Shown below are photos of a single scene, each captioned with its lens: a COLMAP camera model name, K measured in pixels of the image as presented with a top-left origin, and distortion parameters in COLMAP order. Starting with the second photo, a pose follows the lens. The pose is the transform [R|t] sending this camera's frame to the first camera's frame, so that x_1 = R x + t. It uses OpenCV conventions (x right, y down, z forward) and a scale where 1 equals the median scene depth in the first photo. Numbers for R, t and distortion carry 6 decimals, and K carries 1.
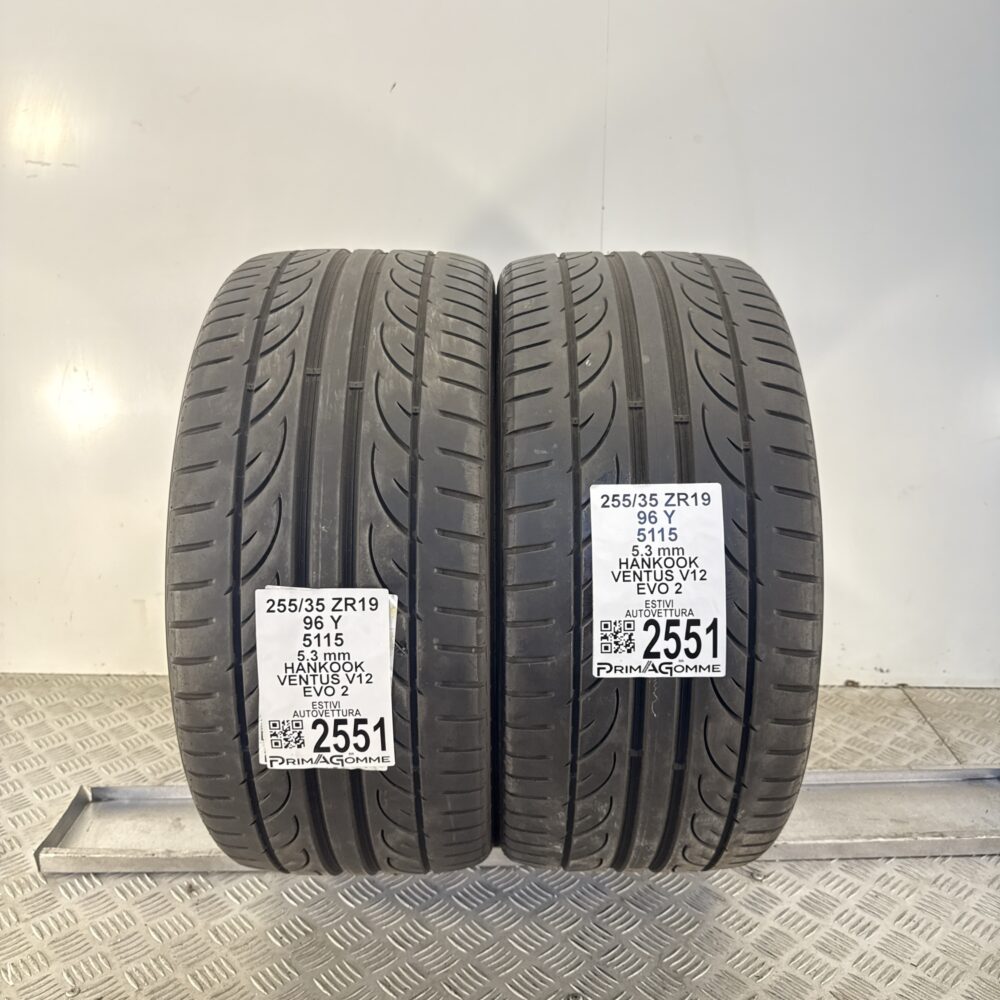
lens RADIAL K [[913.1, 0, 501.8], [0, 913.1, 501.9], [0, 0, 1]] dist [0.049169, 0.000000]
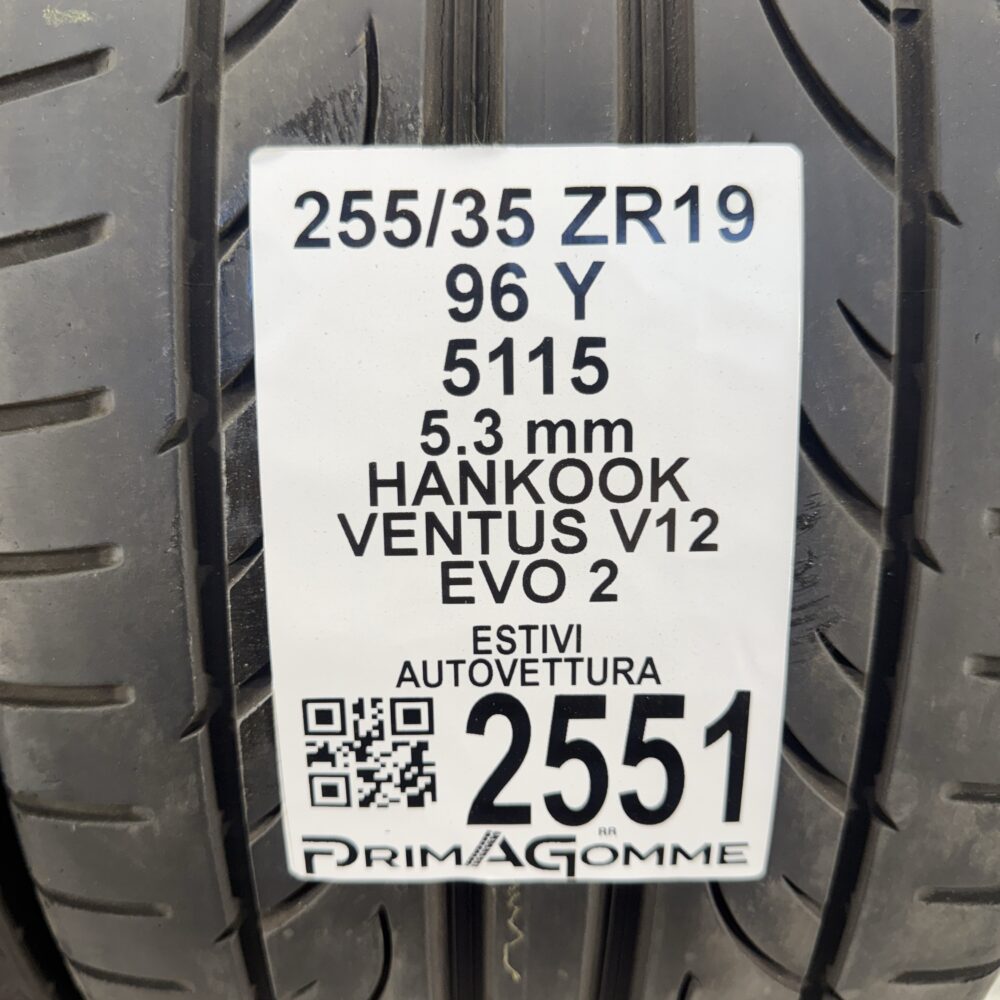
lens RADIAL K [[913.1, 0, 500.7], [0, 913.1, 501.4], [0, 0, 1]] dist [0.049169, 0.000000]
pose [[0.999774, 0.004339, 0.020793, 0.158027], [-0.008660, 0.977127, 0.212478, 0.019580], [-0.019395, -0.212610, 0.976945, 0.754551]]
